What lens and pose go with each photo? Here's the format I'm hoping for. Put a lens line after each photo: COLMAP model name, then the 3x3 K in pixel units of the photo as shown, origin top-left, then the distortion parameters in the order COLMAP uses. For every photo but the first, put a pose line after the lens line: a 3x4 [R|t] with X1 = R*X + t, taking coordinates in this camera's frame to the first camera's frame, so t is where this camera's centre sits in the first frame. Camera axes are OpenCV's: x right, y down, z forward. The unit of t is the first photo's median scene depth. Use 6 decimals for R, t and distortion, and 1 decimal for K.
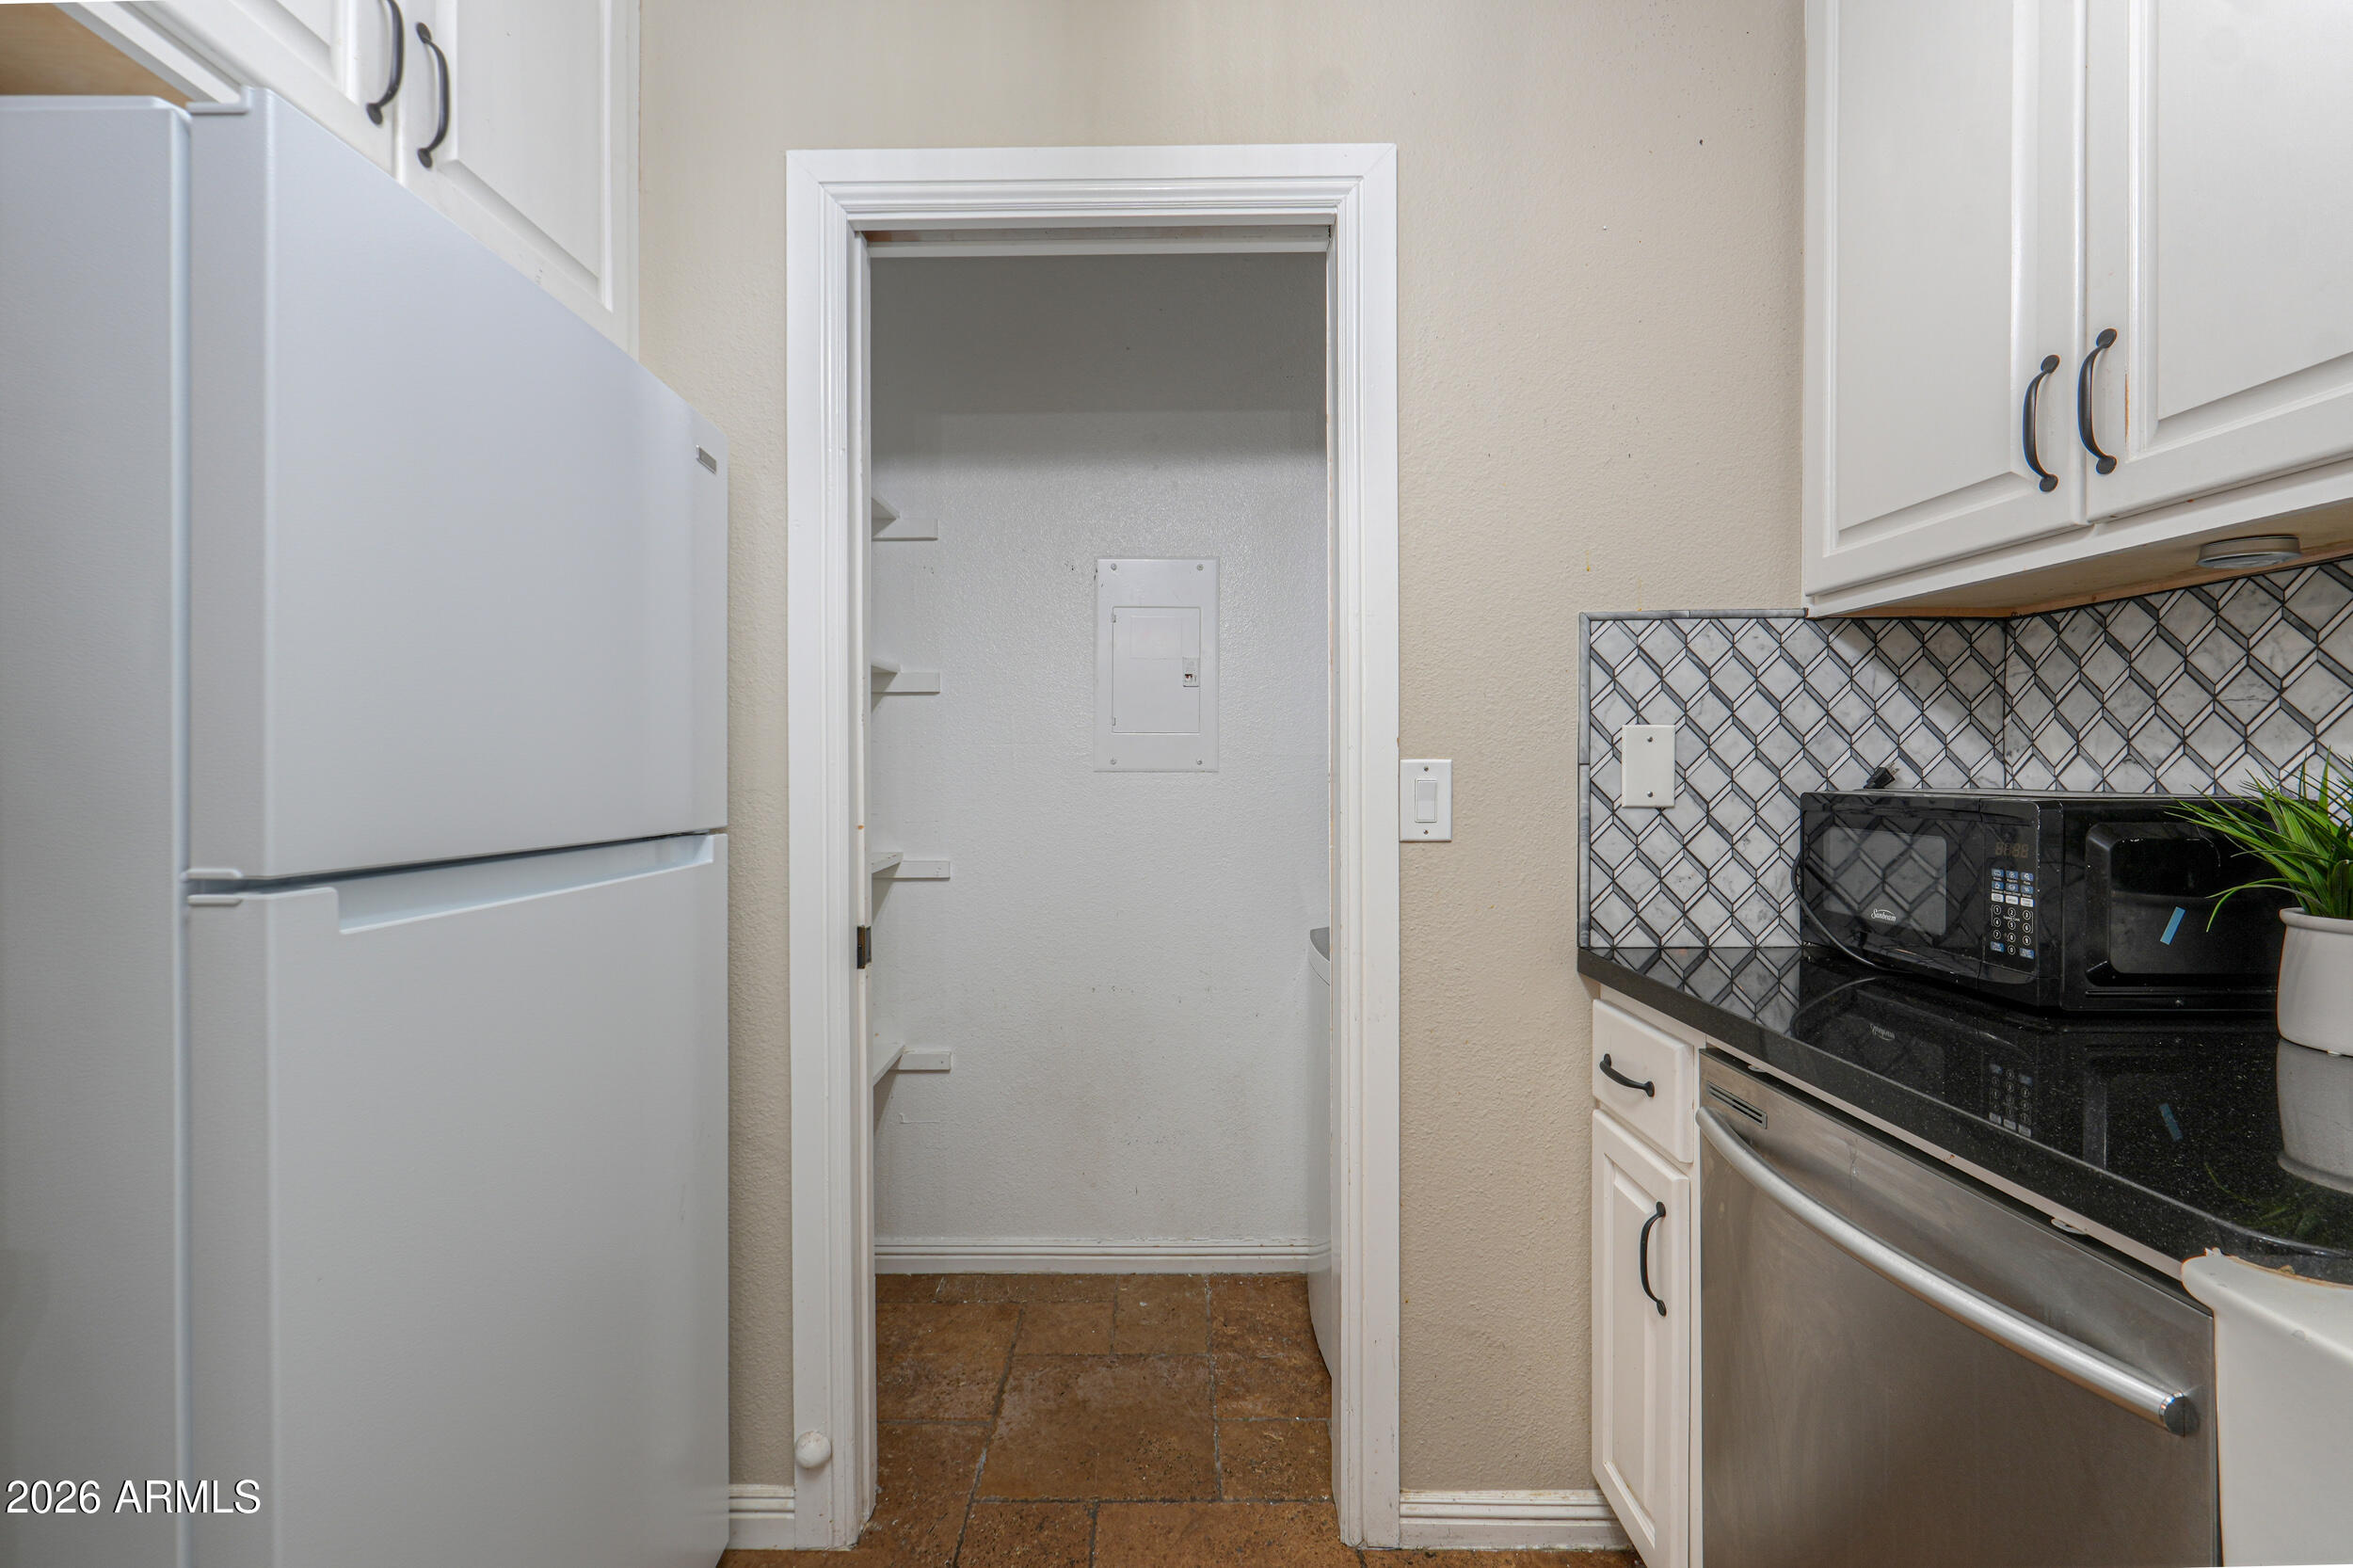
lens RADIAL K [[989.6, 0, 1170.8], [0, 989.6, 783.3], [0, 0, 1]] dist [-0.002037, 0.000112]
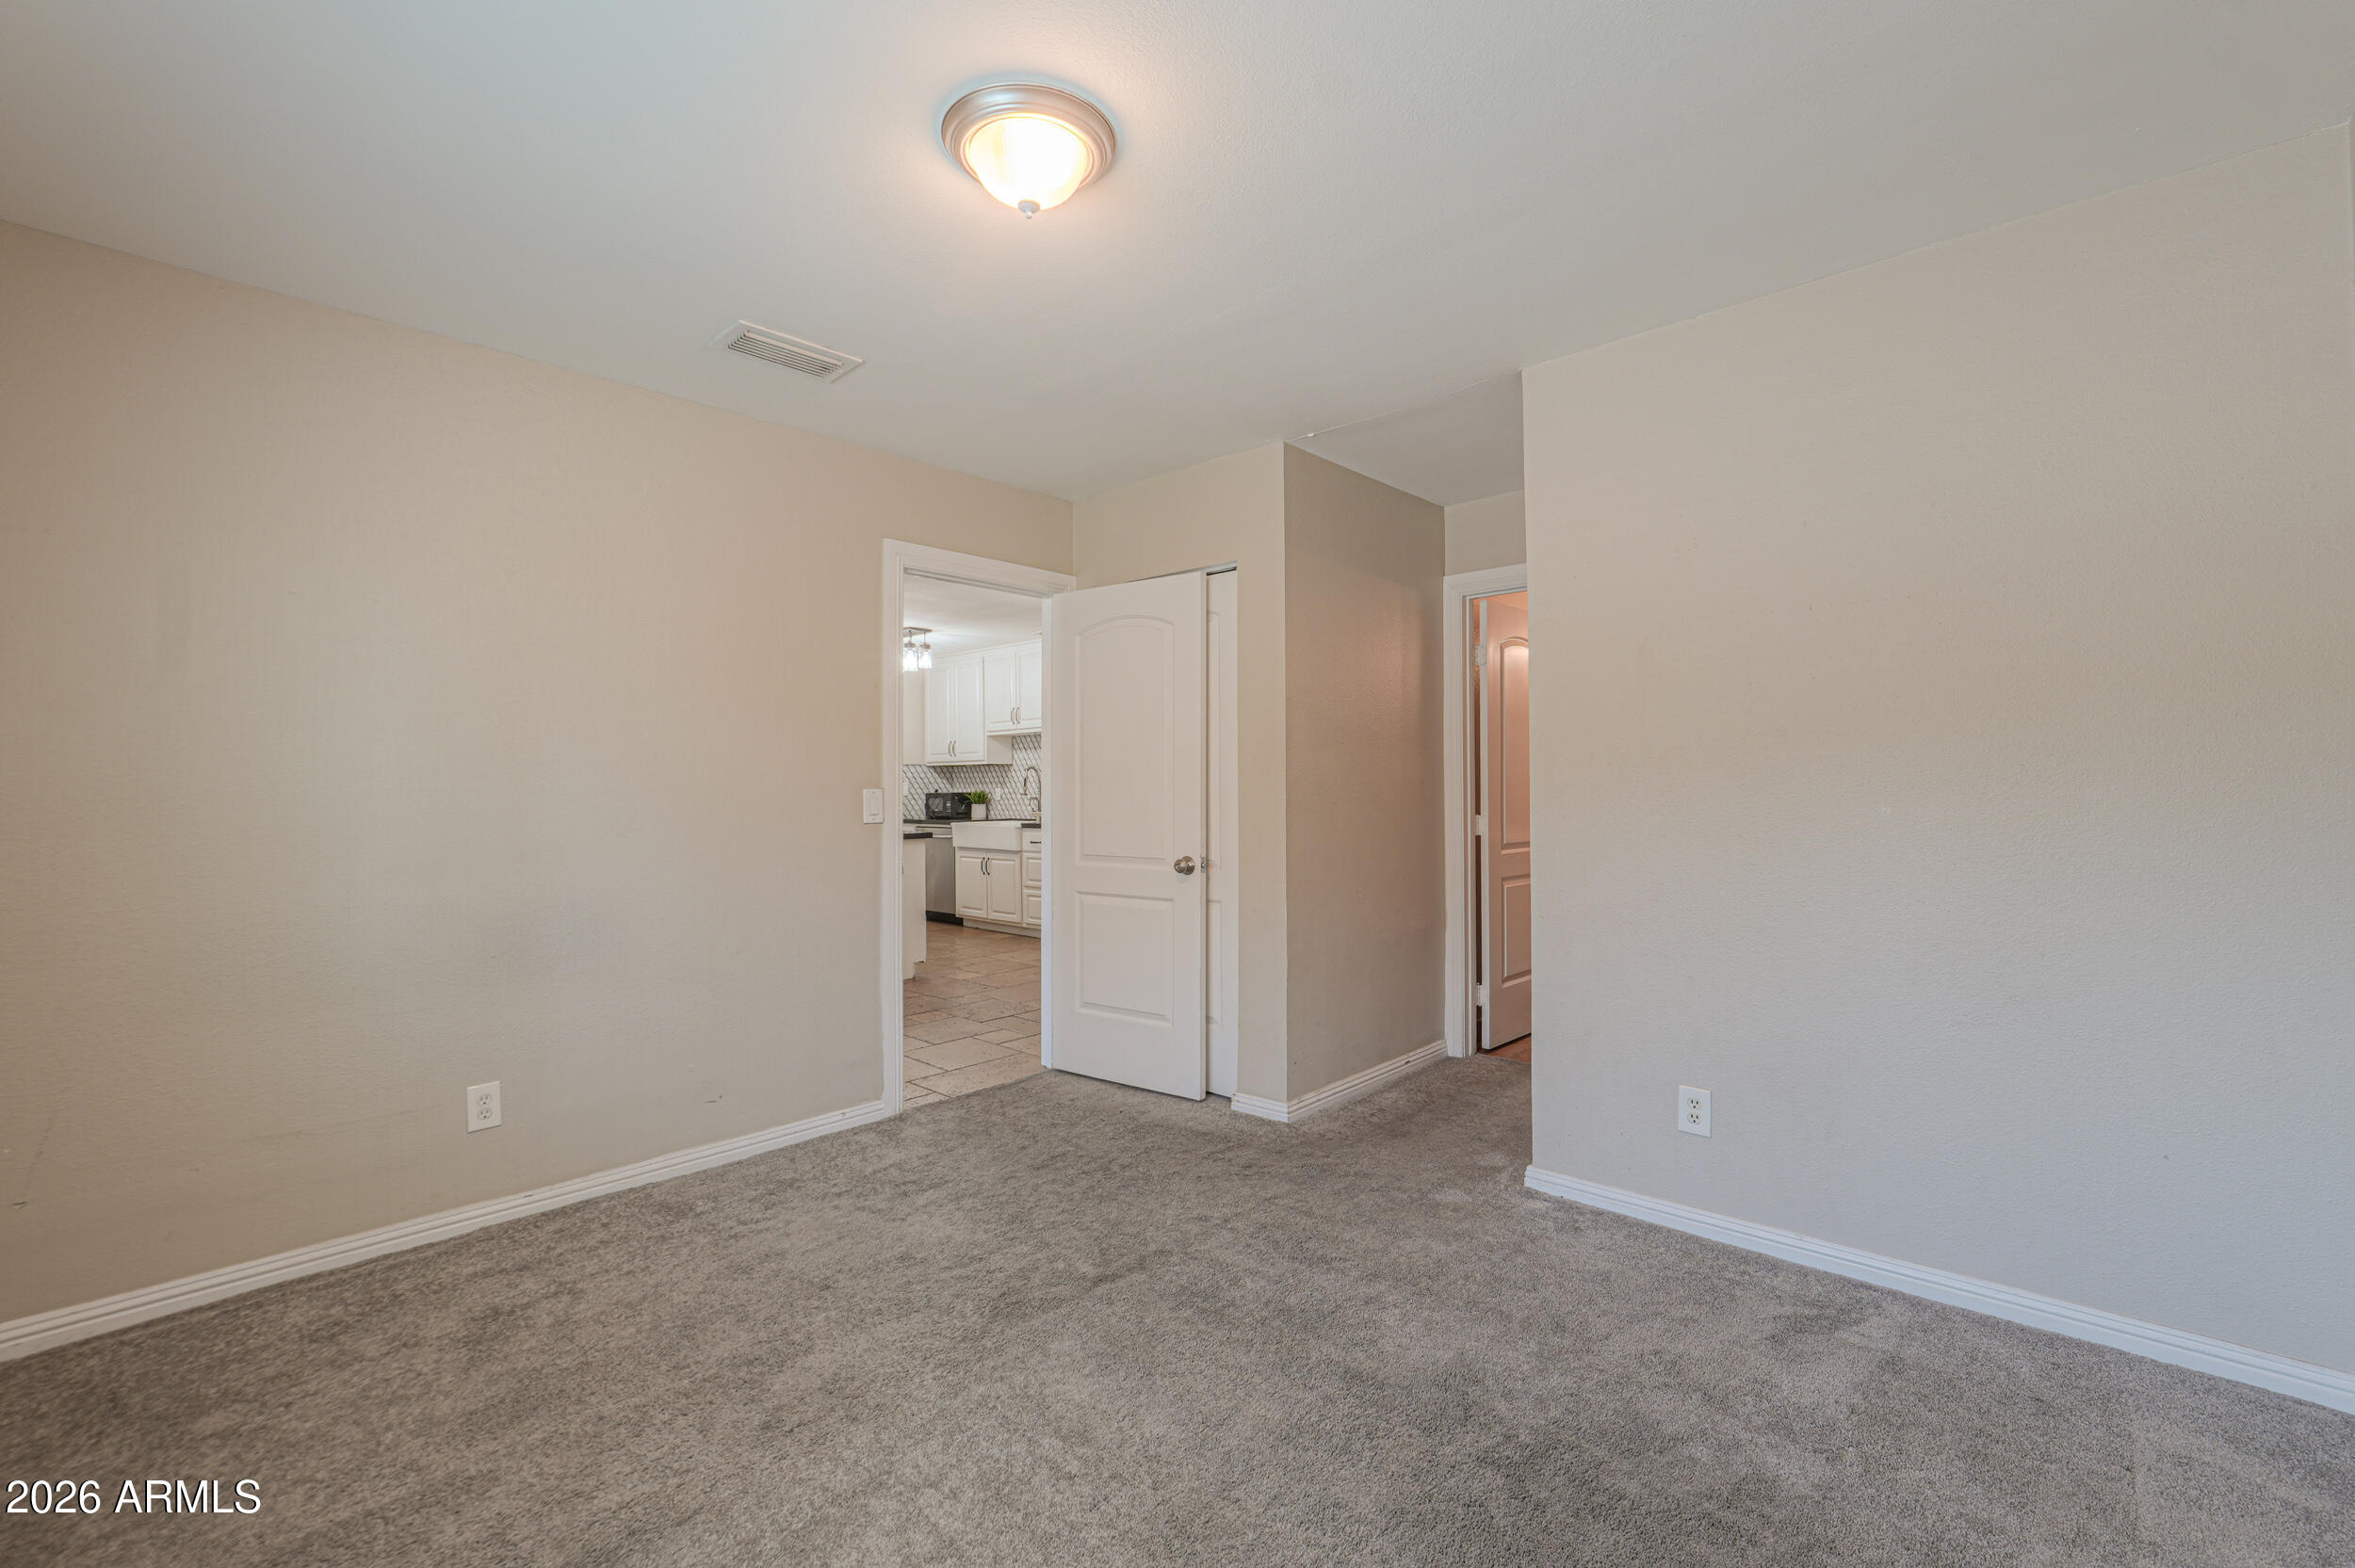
lens RADIAL K [[990.3, 0, 1170.8], [0, 990.3, 785.1], [0, 0, 1]] dist [-0.002037, 0.000112]
pose [[0.688157, 0.002277, 0.725558, -3.043200], [0.008589, 0.999899, -0.011284, 0.046760], [-0.725511, 0.013997, 0.688068, -4.749687]]
